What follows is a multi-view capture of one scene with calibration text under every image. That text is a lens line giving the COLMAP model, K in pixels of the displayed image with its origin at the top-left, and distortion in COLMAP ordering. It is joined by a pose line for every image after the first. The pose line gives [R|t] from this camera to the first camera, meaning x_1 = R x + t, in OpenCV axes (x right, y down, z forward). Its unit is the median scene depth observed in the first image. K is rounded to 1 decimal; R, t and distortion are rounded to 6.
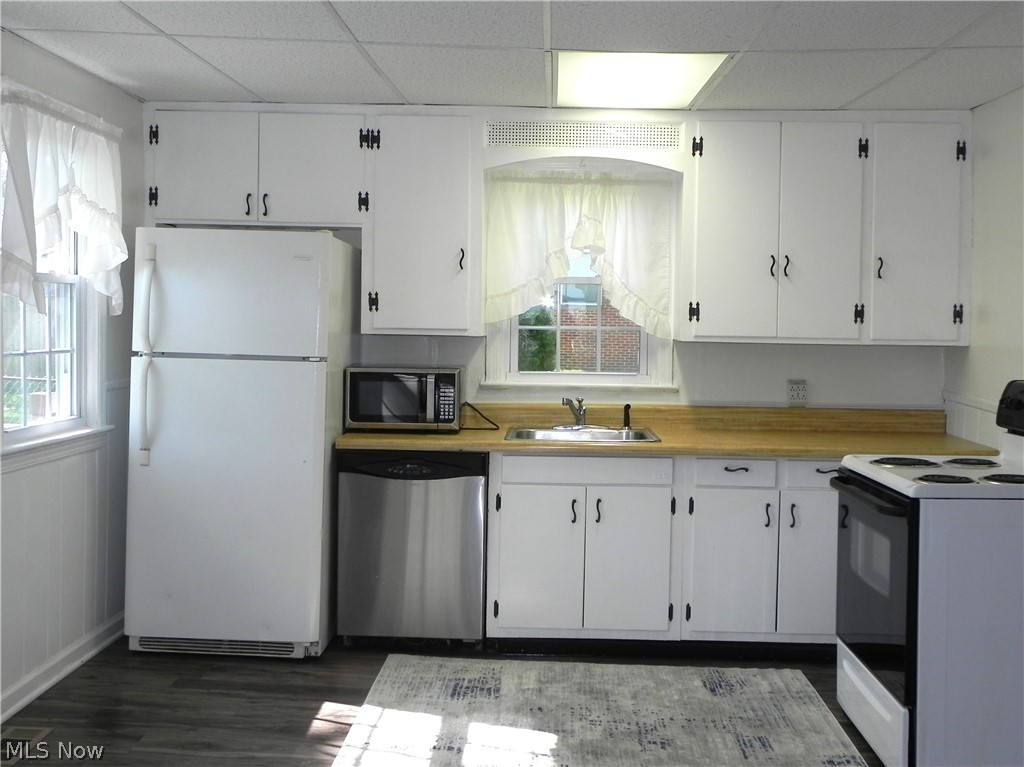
lens RADIAL K [[1105.1, 0, 517.2], [0, 1105.1, 341.8], [0, 0, 1]] dist [-0.001850, -0.026759]
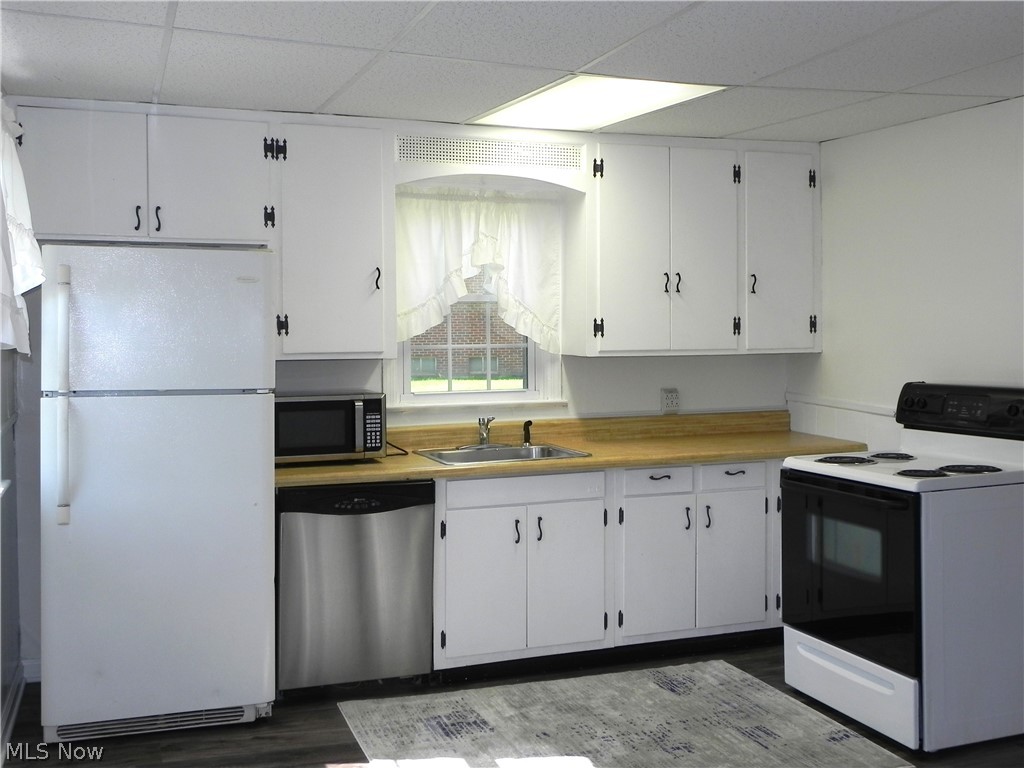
lens RADIAL K [[1105.1, 0, 517.2], [0, 1105.1, 342.3], [0, 0, 1]] dist [-0.001850, -0.026759]
pose [[0.927159, -0.028916, 0.373551, -0.297911], [0.030363, 0.999537, 0.002010, -0.018036], [-0.373436, 0.009478, 0.927607, 0.070602]]
